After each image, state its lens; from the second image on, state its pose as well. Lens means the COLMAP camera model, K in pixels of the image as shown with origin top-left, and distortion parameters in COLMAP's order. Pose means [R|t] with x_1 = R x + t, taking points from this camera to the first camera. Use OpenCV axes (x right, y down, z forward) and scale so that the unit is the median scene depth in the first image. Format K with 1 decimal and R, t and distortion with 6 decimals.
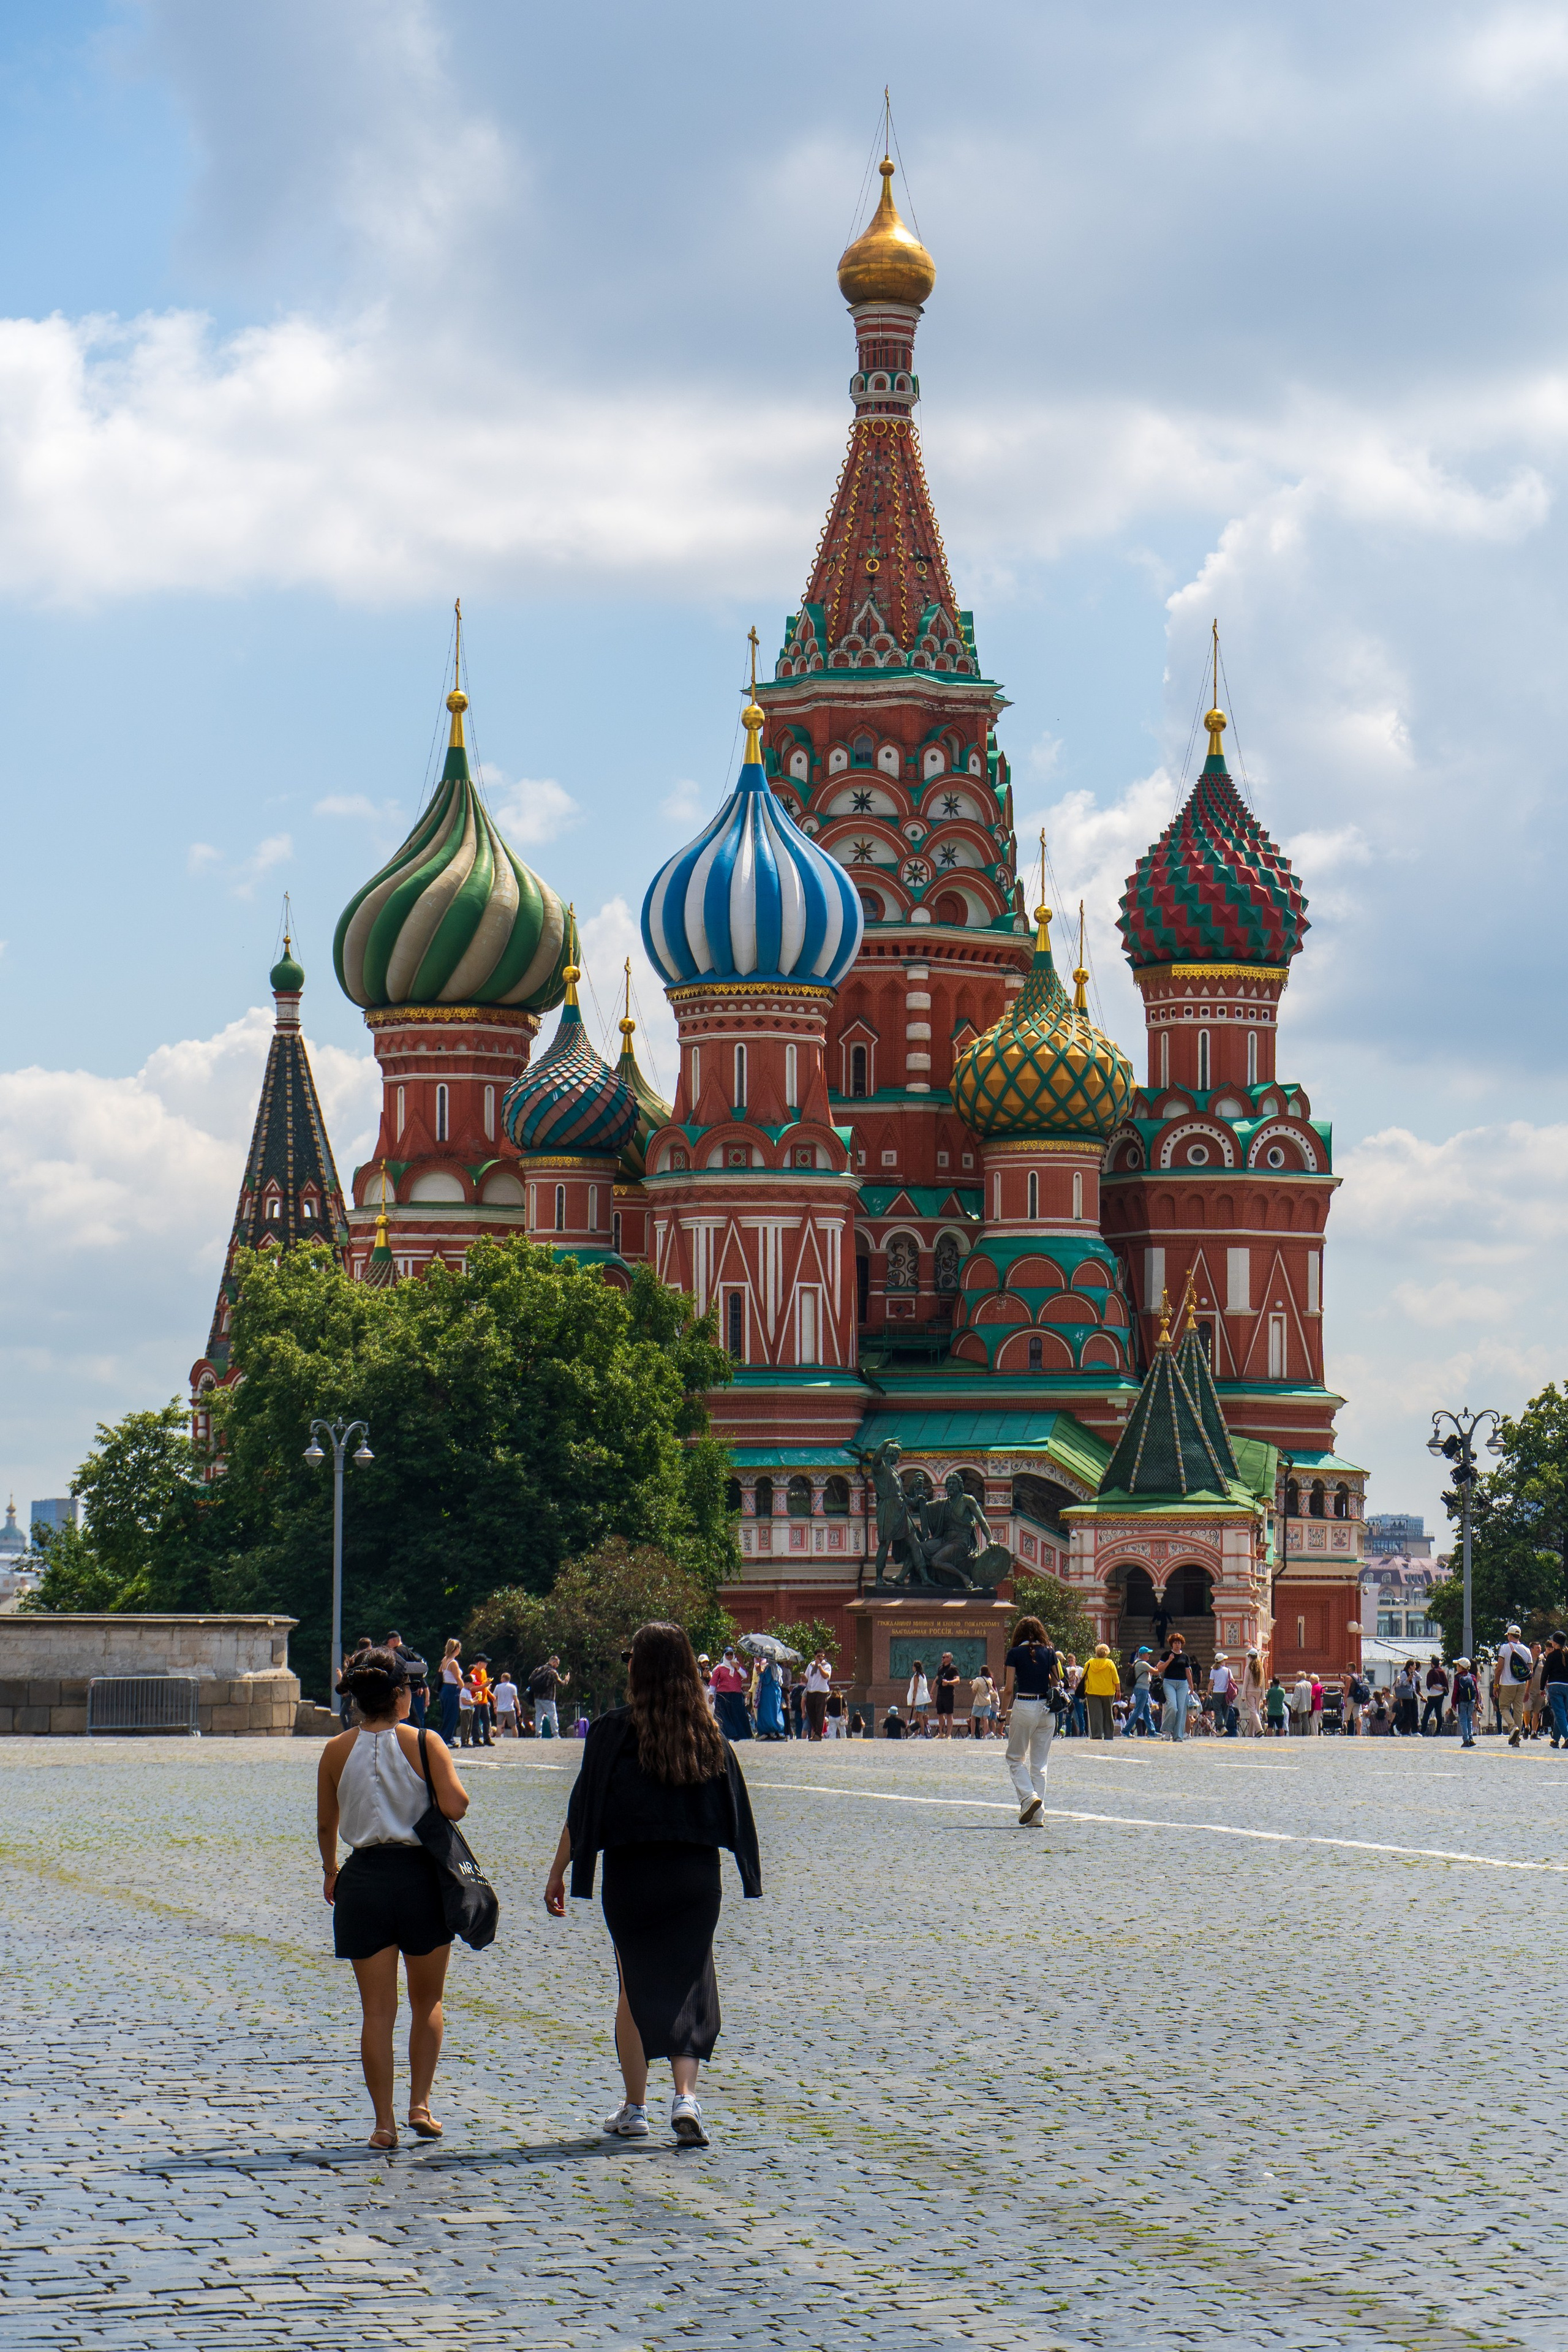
lens RADIAL K [[6256.7, 0, 775.5], [0, 6256.7, 1177.5], [0, 0, 1]] dist [0.127395, 0.000000]
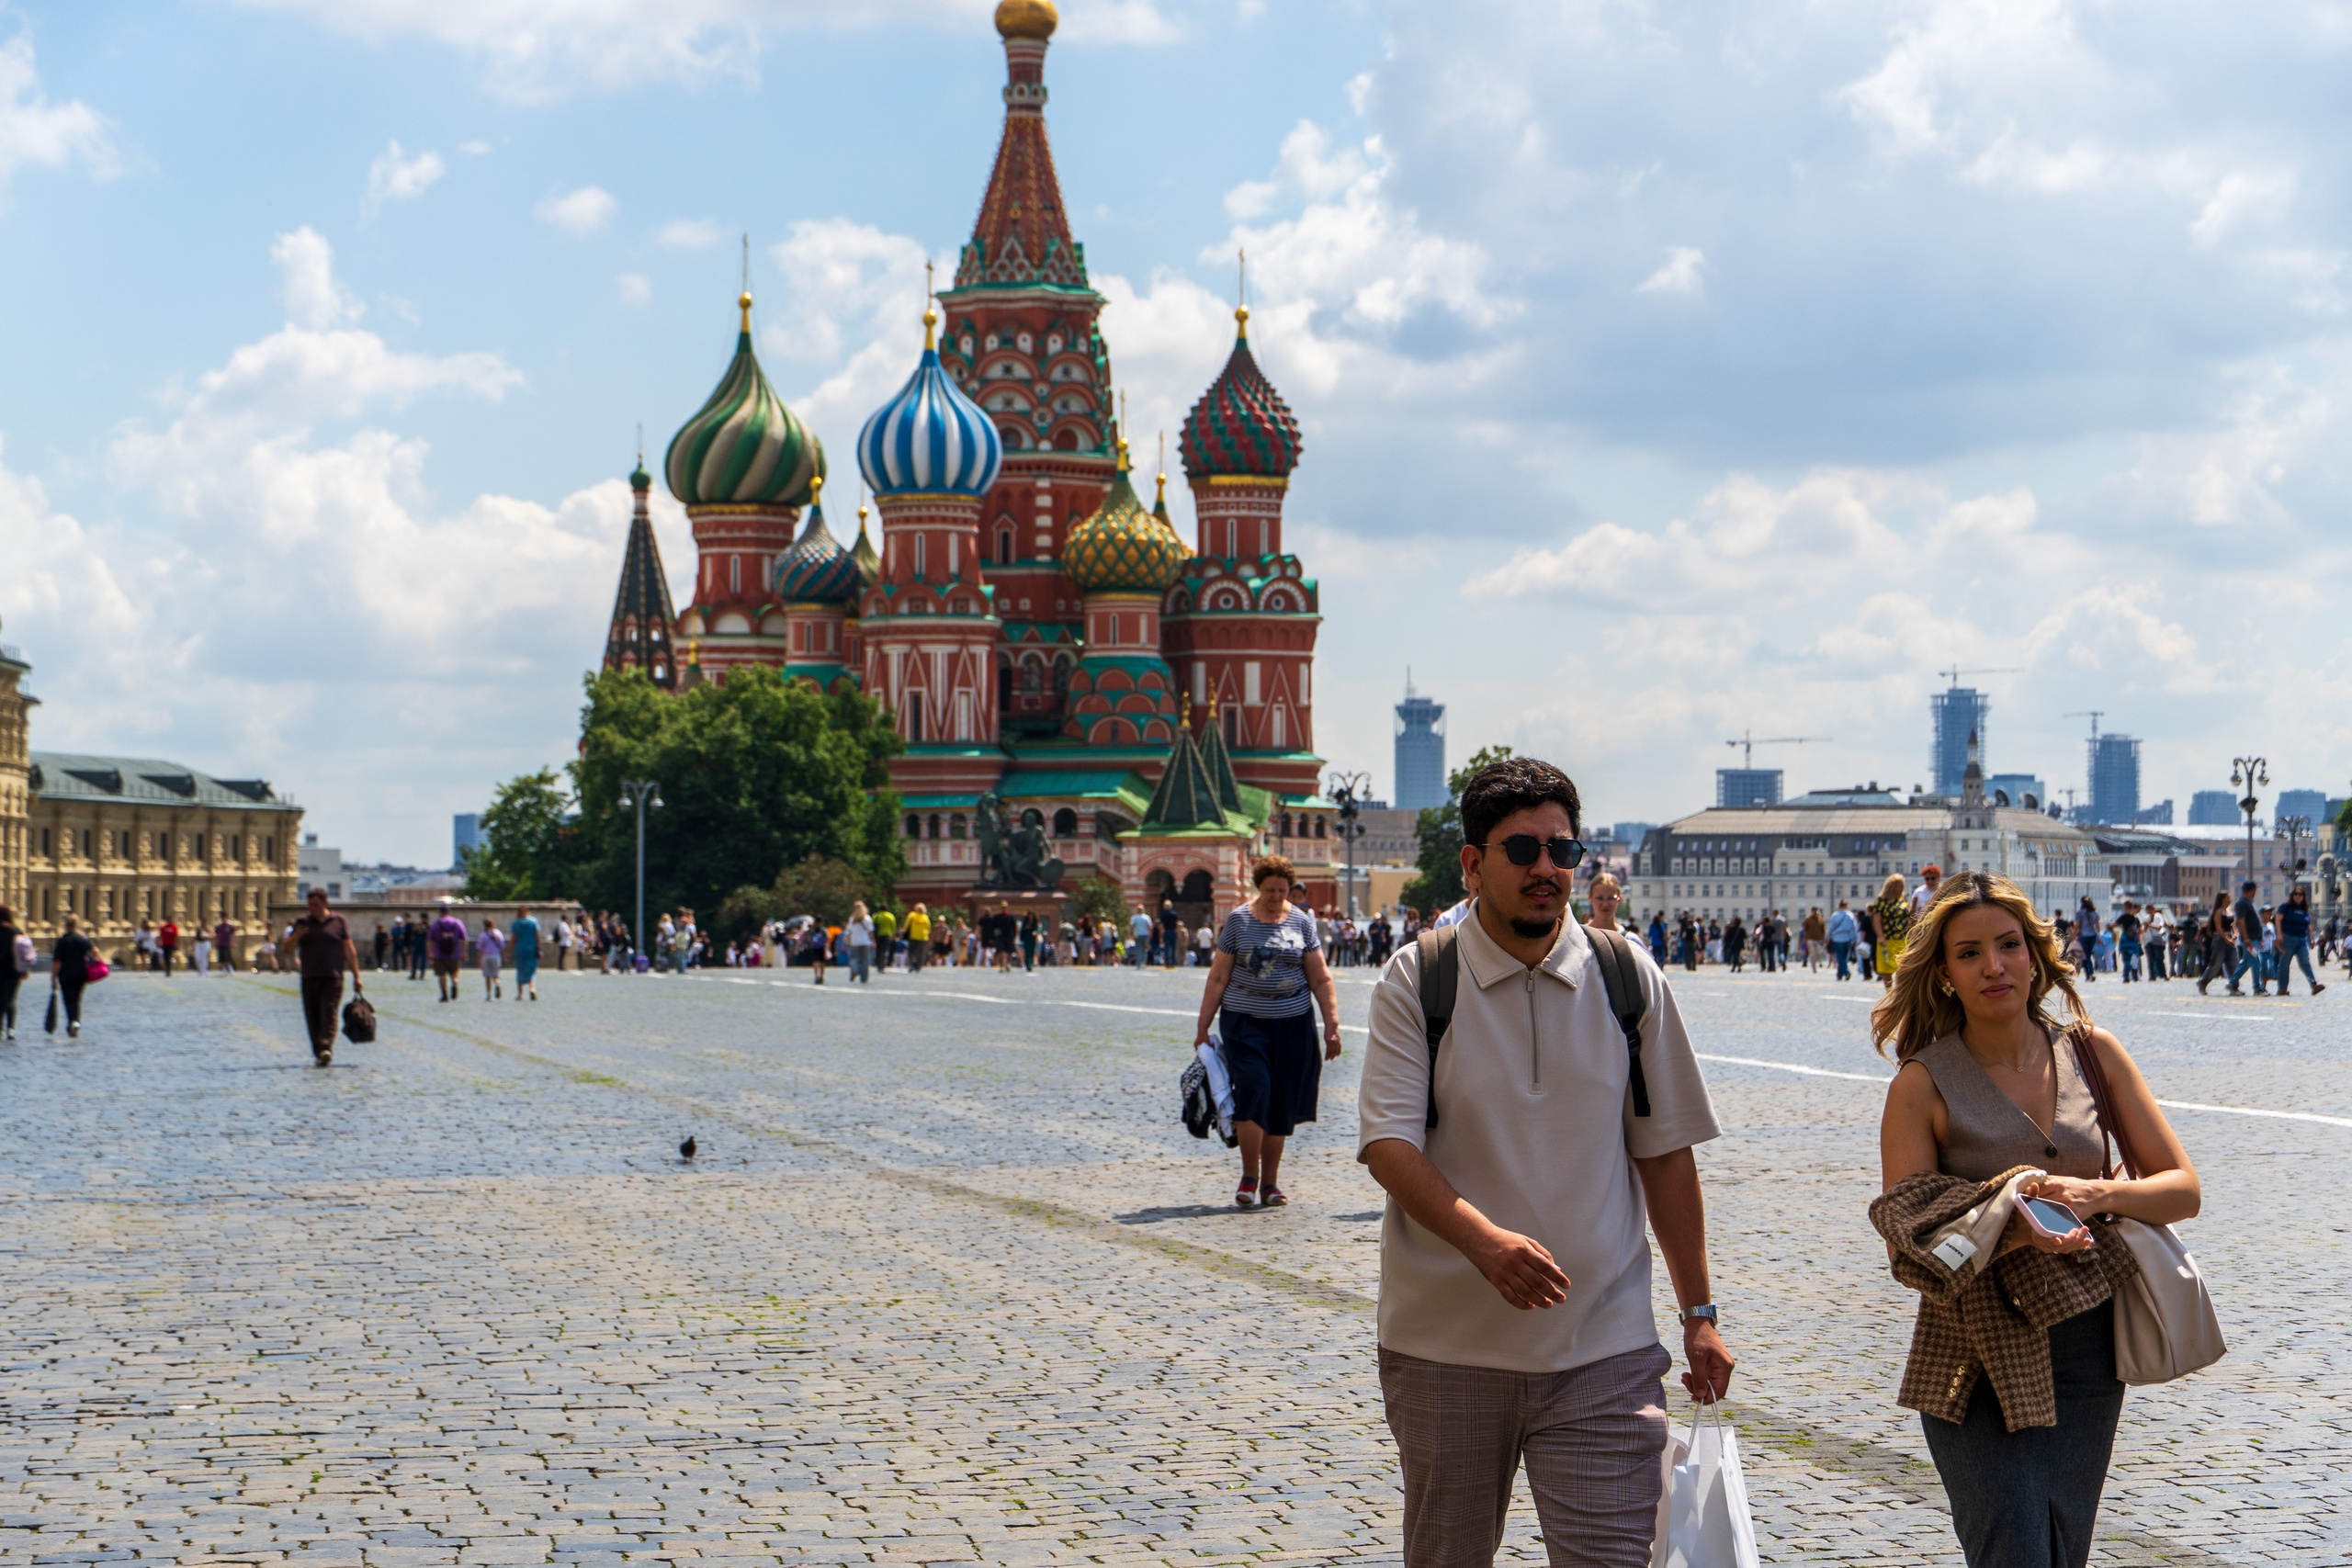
lens RADIAL K [[5021.5, 0, 1177.2], [0, 5021.5, 774.7], [0, 0, 1]] dist [0.001804, 0.000000]
pose [[0.999983, -0.003411, 0.004636, 0.049532], [0.003203, 0.999022, 0.044101, -0.015435], [-0.004782, -0.044085, 0.999016, -0.227891]]
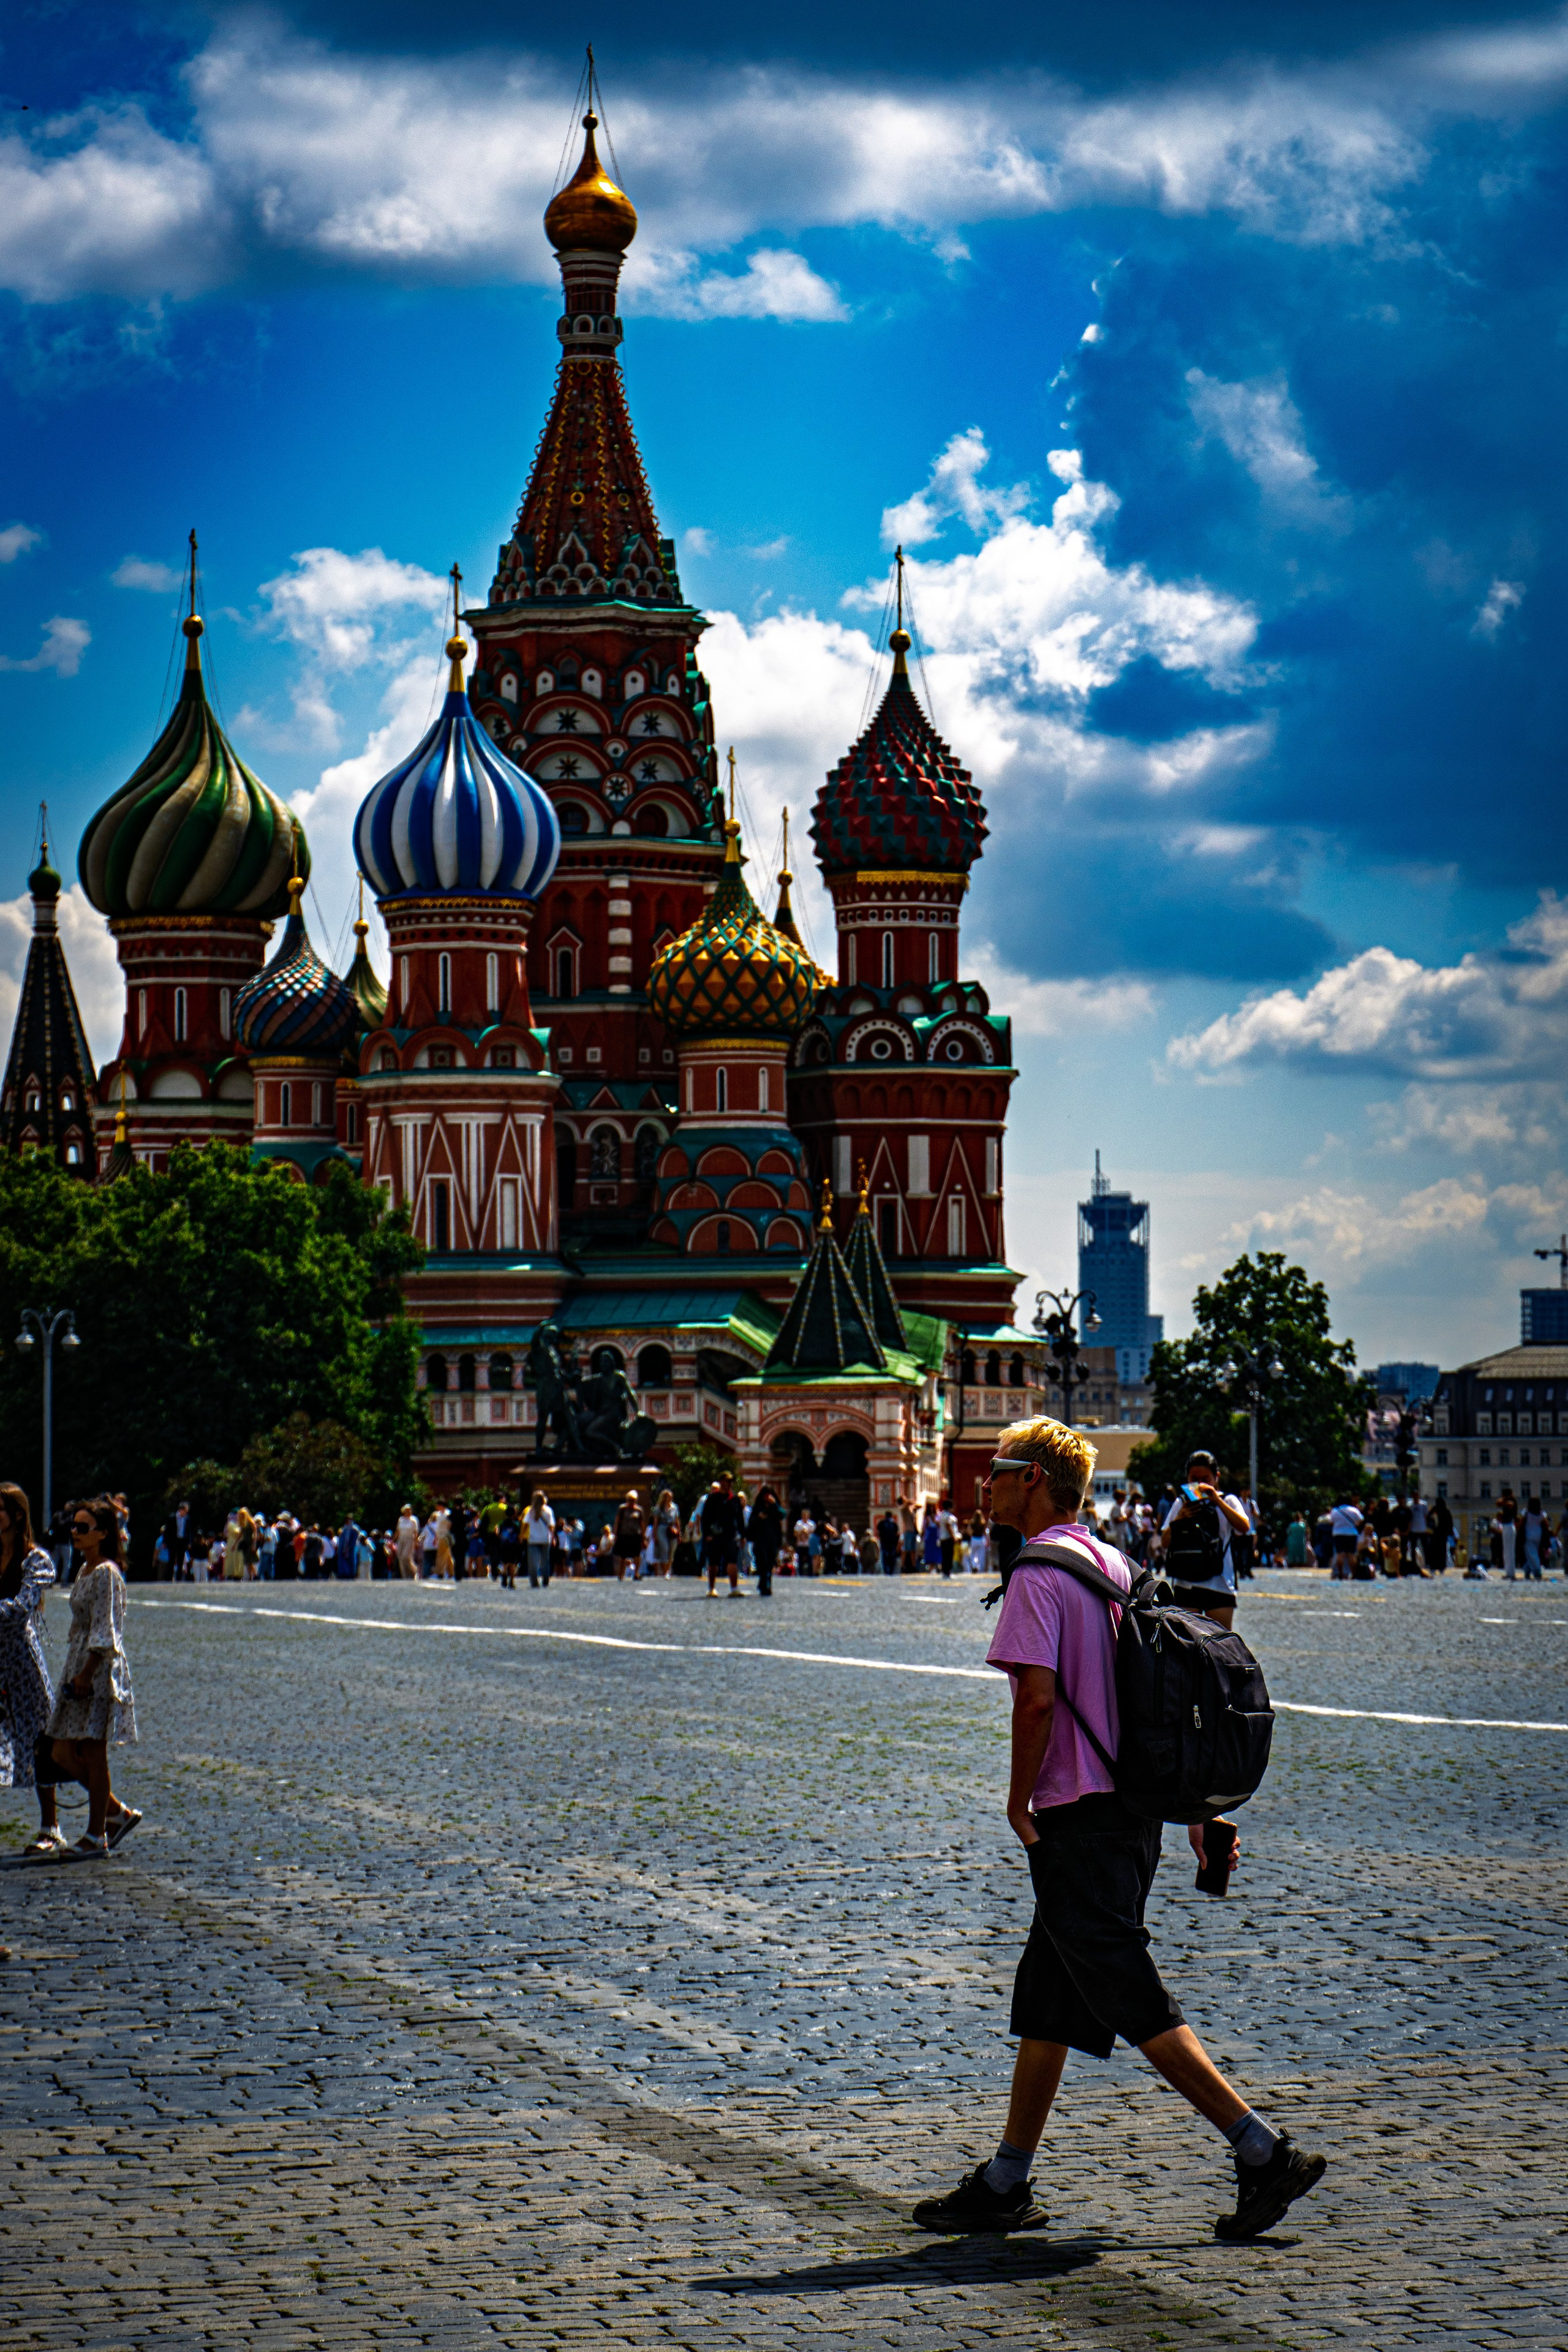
lens RADIAL K [[6824.6, 0, 789.3], [0, 6824.6, 1184.2], [0, 0, 1]] dist [0.114393, 0.000000]
pose [[0.999939, -0.009007, 0.006390, 0.043974], [0.008833, 0.999602, 0.026782, -0.011944], [-0.006629, -0.026723, 0.999621, -0.171201]]
